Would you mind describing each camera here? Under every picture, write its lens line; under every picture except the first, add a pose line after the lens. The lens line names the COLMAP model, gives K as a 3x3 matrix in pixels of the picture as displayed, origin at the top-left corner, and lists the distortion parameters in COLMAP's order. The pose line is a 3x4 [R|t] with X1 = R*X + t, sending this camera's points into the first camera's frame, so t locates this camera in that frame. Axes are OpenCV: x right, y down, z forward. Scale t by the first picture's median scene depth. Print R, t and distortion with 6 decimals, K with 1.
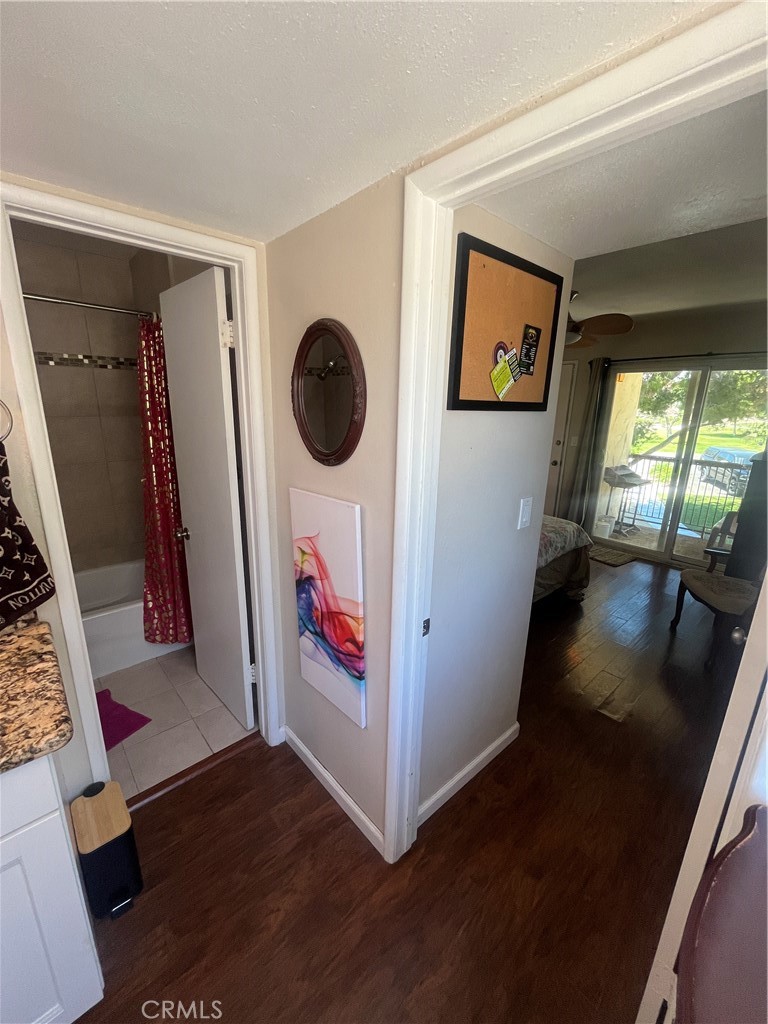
lens RADIAL K [[412.6, 0, 382.2], [0, 412.6, 513.5], [0, 0, 1]] dist [-0.002104, 0.000327]
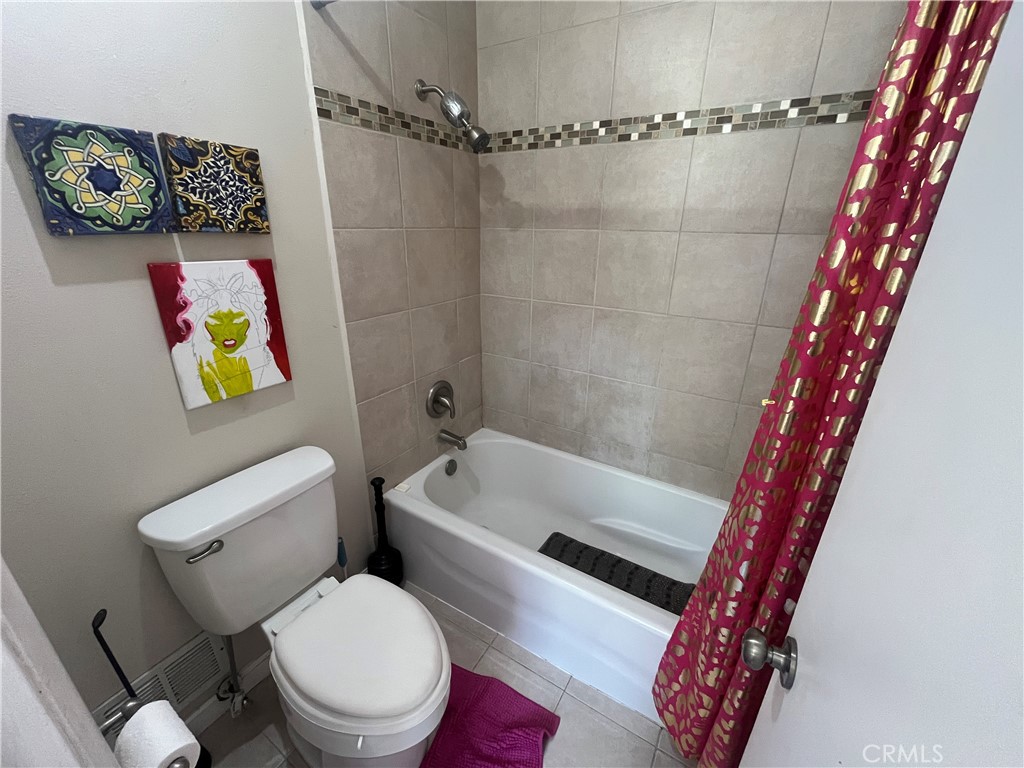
lens RADIAL K [[412.6, 0, 511.1], [0, 412.6, 385.5], [0, 0, 1]] dist [-0.002104, 0.000327]
pose [[0.285884, 0.329523, -0.899825, -0.291172], [-0.246295, 0.932737, 0.263325, -0.125796], [0.926072, 0.146342, 0.347814, 0.603480]]
